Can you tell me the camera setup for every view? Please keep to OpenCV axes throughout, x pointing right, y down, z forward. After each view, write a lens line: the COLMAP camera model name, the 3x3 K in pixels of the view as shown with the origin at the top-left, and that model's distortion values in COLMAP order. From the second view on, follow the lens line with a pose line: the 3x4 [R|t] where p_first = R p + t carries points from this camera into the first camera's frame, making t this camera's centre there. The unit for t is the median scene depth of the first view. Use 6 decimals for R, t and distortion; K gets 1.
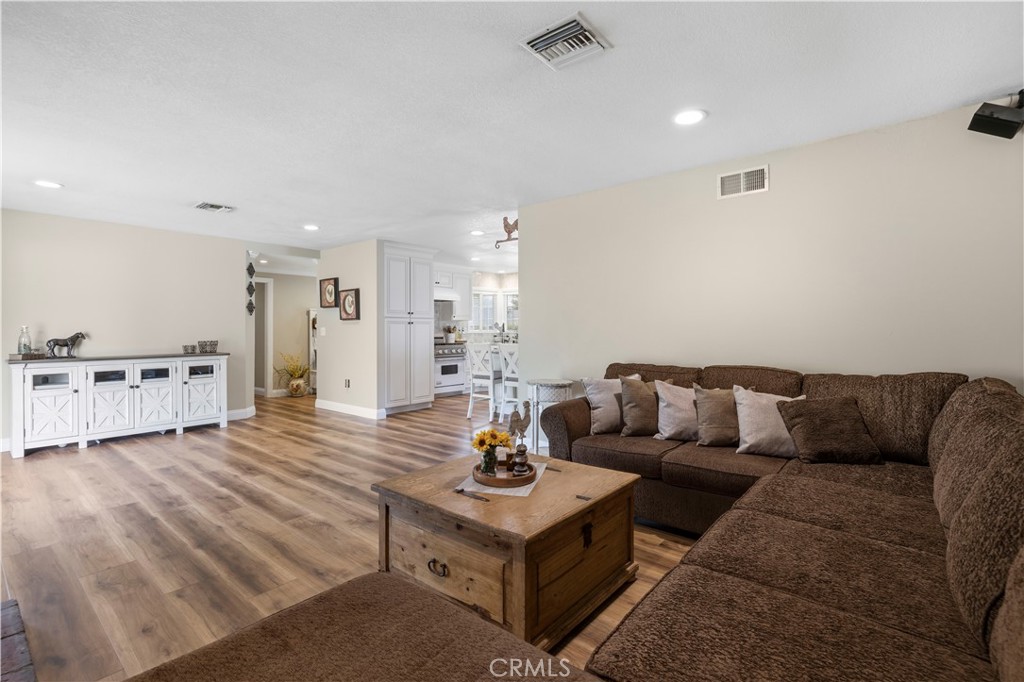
lens RADIAL K [[470.8, 0, 506.0], [0, 470.8, 327.6], [0, 0, 1]] dist [0.000782, 0.000756]
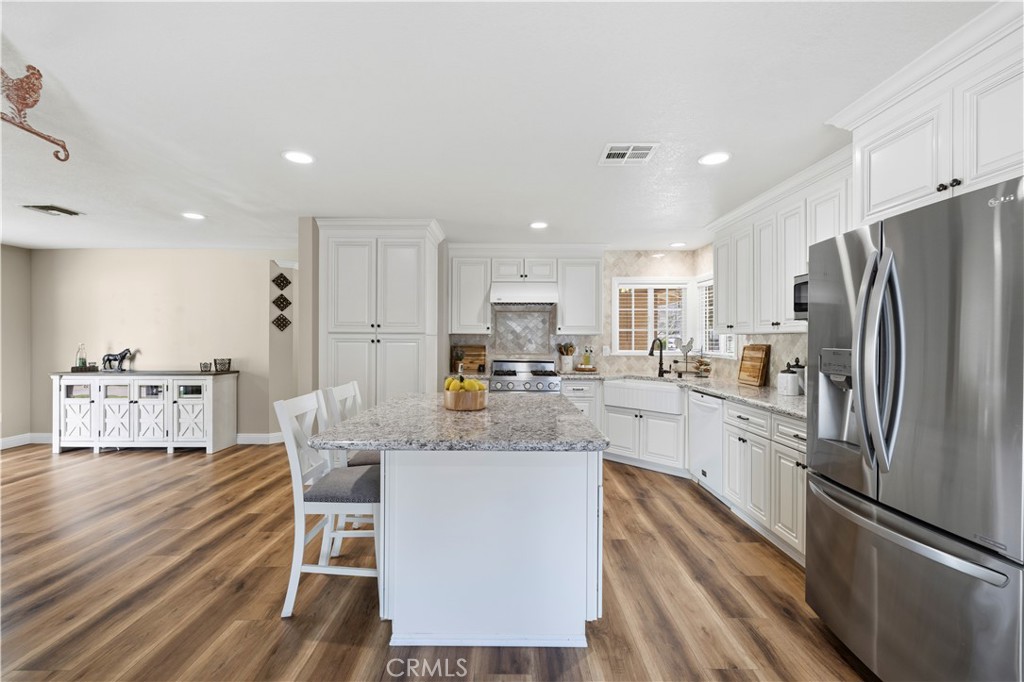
lens RADIAL K [[432.3, 0, 507.1], [0, 432.3, 339.5], [0, 0, 1]] dist [0.003404, 0.000621]
pose [[0.643129, 0.007315, -0.765723, 0.629078], [-0.003095, 0.999971, 0.006953, -0.029029], [0.765752, -0.002101, 0.643133, 1.325774]]
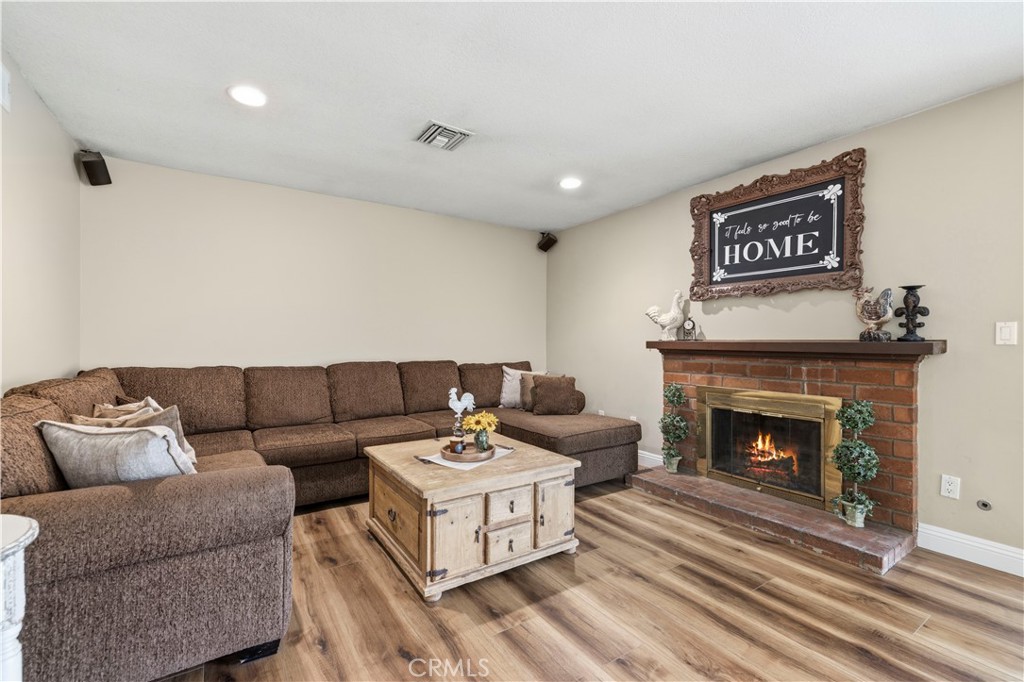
lens RADIAL K [[434.8, 0, 505.0], [0, 434.8, 346.4], [0, 0, 1]] dist [0.002703, 0.000277]
pose [[-0.959763, -0.002765, 0.280797, -0.225677], [-0.001687, 0.999990, 0.004080, 0.025251], [-0.280805, 0.003442, -0.959759, 1.150124]]
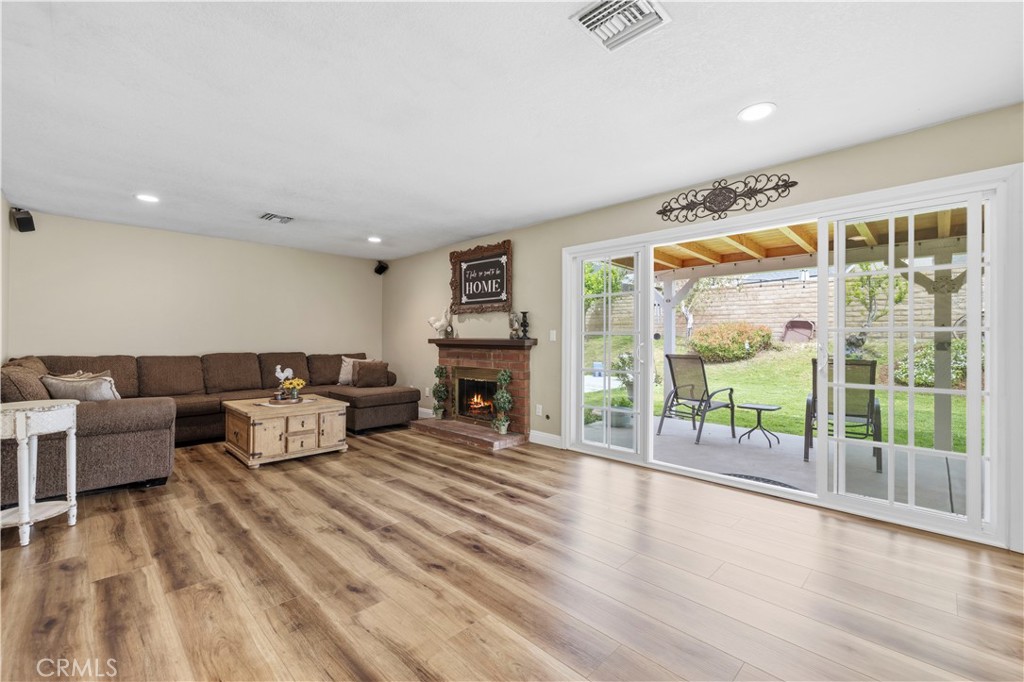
lens RADIAL K [[432.3, 0, 507.1], [0, 432.3, 339.5], [0, 0, 1]] dist [0.003404, 0.000621]
pose [[-0.996619, -0.001719, 0.082142, -0.649664], [-0.002234, 0.999978, -0.006180, 0.028005], [-0.082130, -0.006343, -0.996601, 1.620056]]
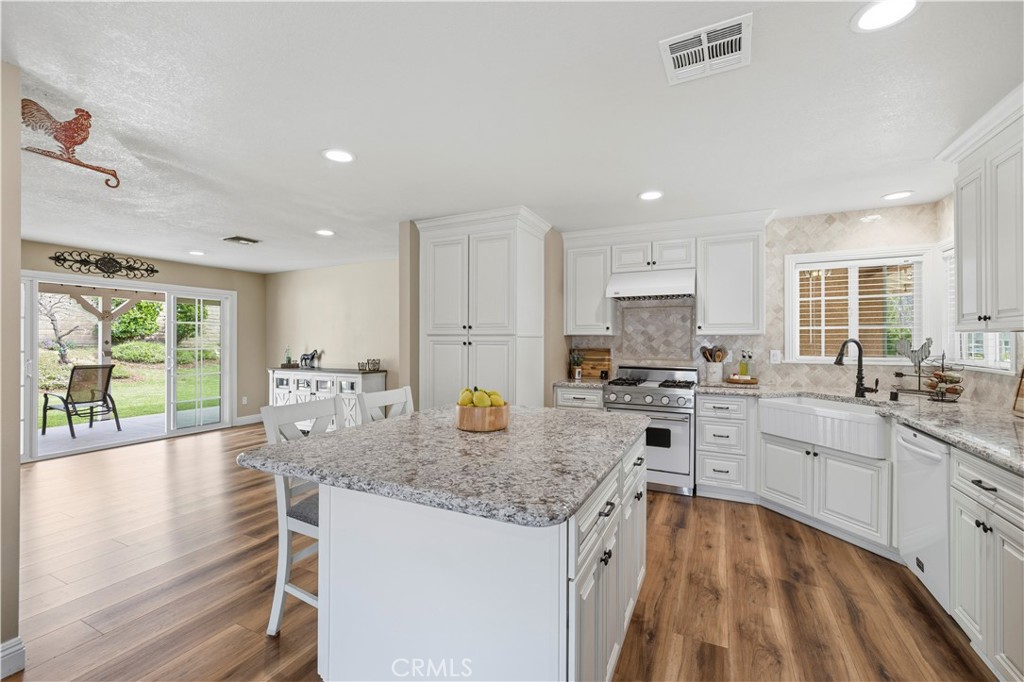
lens RADIAL K [[432.3, 0, 507.1], [0, 432.3, 339.5], [0, 0, 1]] dist [0.003404, 0.000621]
pose [[0.241556, 0.001075, -0.970386, 0.604395], [0.002121, 0.999996, 0.001636, -0.027370], [0.970384, -0.002454, 0.241553, 1.598615]]
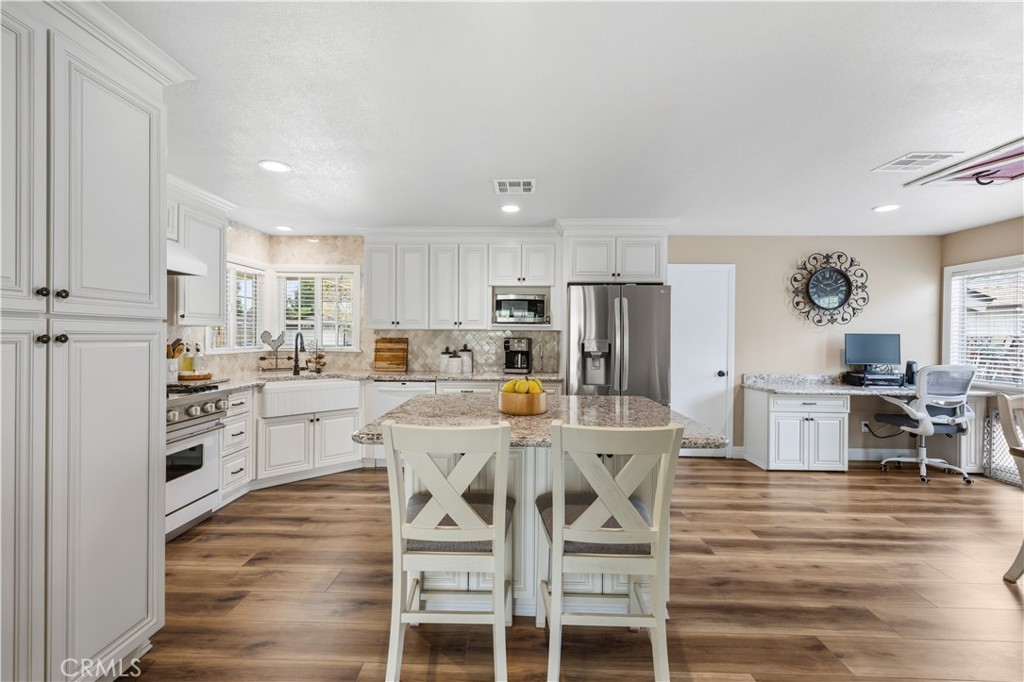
lens RADIAL K [[436.3, 0, 506.1], [0, 436.3, 336.5], [0, 0, 1]] dist [0.001400, 0.000260]
pose [[0.781052, 0.007544, 0.624421, -0.286093], [-0.012646, 0.999913, 0.003738, -0.024889], [-0.624338, -0.010816, 0.781079, 1.252072]]
